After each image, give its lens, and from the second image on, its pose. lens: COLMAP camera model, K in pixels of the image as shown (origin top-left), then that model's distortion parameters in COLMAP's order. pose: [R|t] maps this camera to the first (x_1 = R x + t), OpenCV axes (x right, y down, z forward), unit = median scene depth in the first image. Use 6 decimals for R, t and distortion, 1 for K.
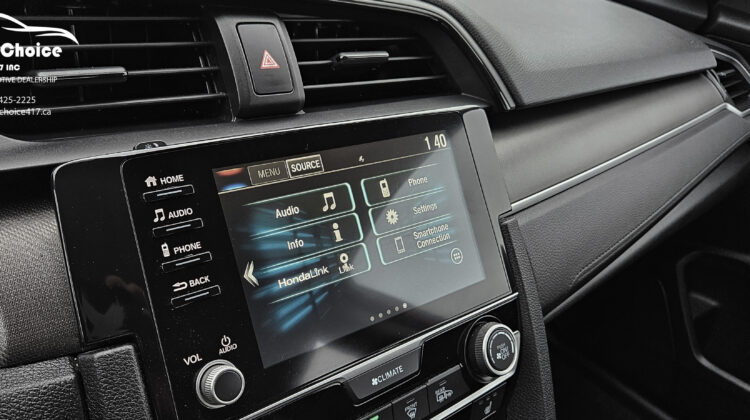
lens RADIAL K [[621.3, 0, 375.0], [0, 621.3, 210.0], [0, 0, 1]] dist [0.001265, -0.005792]
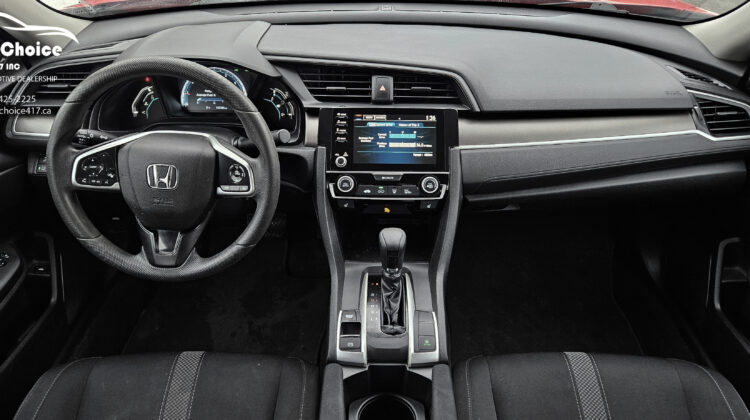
lens RADIAL K [[608.8, 0, 374.8], [0, 608.8, 226.2], [0, 0, 1]] dist [0.010185, -0.000673]
pose [[0.754394, 0.234176, -0.613230, 2.209287], [-0.204126, 0.971574, 0.119902, 0.129203], [0.623877, 0.034722, 0.780751, -1.816344]]
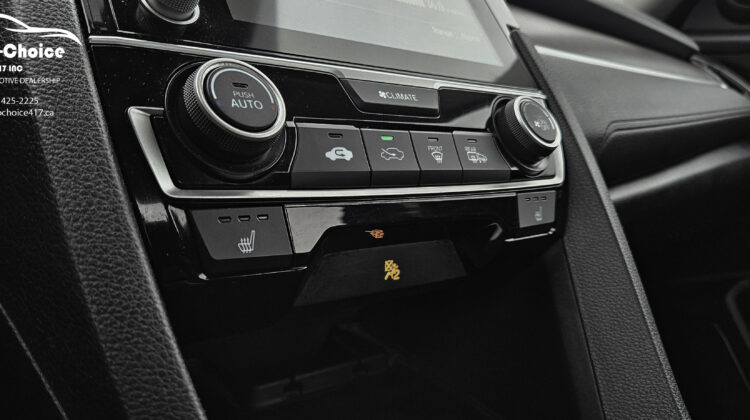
lens RADIAL K [[621.3, 0, 375.0], [0, 621.3, 210.0], [0, 0, 1]] dist [0.001265, -0.005792]
pose [[0.993189, -0.116050, 0.010396, -0.033986], [0.112472, 0.931599, -0.345650, 0.665527], [0.030427, 0.344465, 0.938306, 0.312339]]
